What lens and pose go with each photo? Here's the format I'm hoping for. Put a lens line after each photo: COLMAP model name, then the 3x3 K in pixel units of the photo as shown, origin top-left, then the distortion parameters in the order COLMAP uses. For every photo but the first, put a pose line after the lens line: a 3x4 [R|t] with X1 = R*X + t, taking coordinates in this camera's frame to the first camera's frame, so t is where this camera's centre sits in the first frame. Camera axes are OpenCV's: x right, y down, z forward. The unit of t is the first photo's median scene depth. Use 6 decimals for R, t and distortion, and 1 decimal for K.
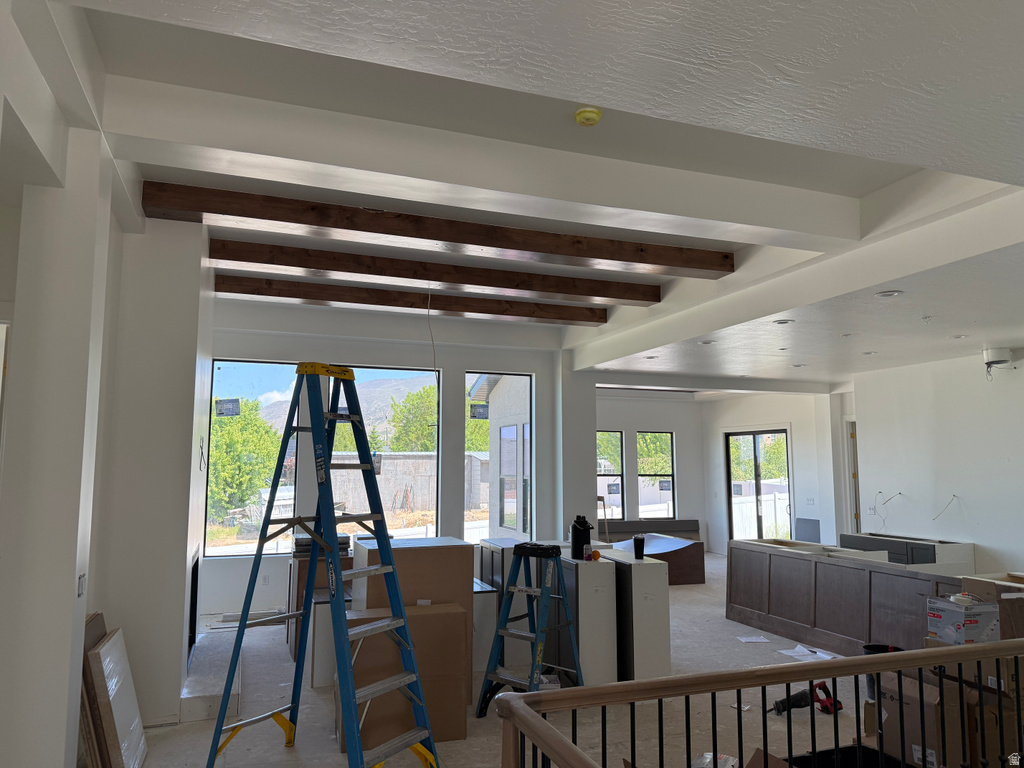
lens RADIAL K [[720.4, 0, 509.3], [0, 720.4, 389.7], [0, 0, 1]] dist [0.132559, -0.191508]
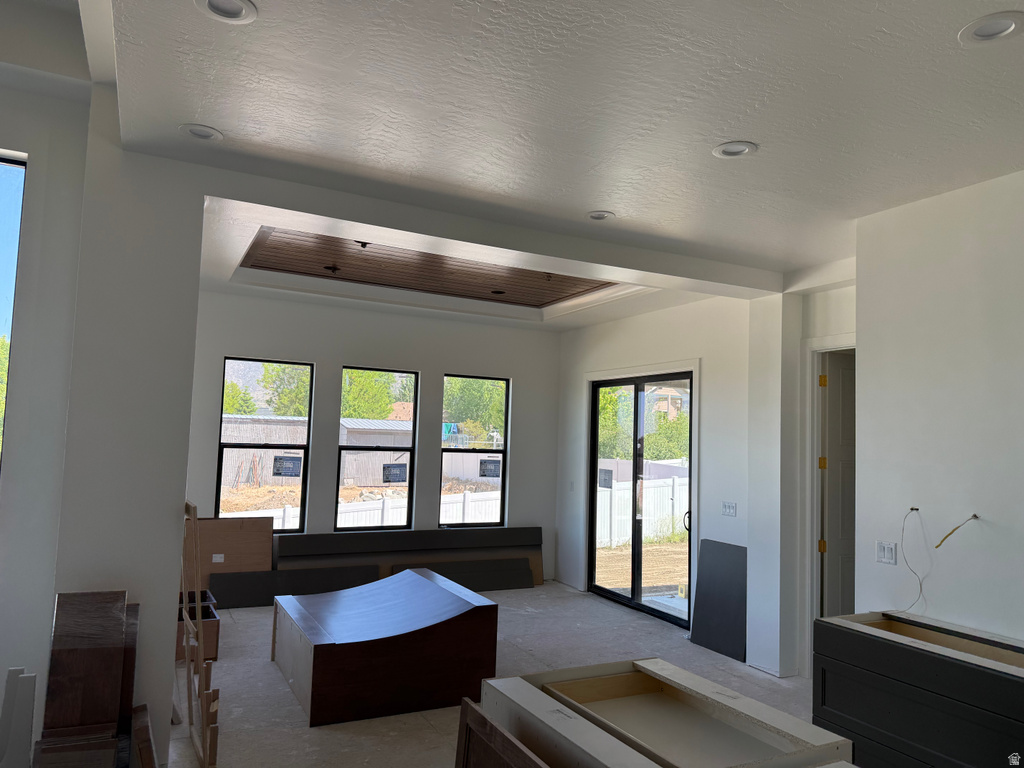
lens RADIAL K [[713.3, 0, 512.0], [0, 713.3, 384.0], [0, 0, 1]] dist [0.228665, -0.181097]
pose [[0.992344, 0.041965, 0.116153, 0.163032], [-0.045355, 0.998614, 0.026697, 0.047483], [-0.114871, -0.031761, 0.992873, 0.425244]]
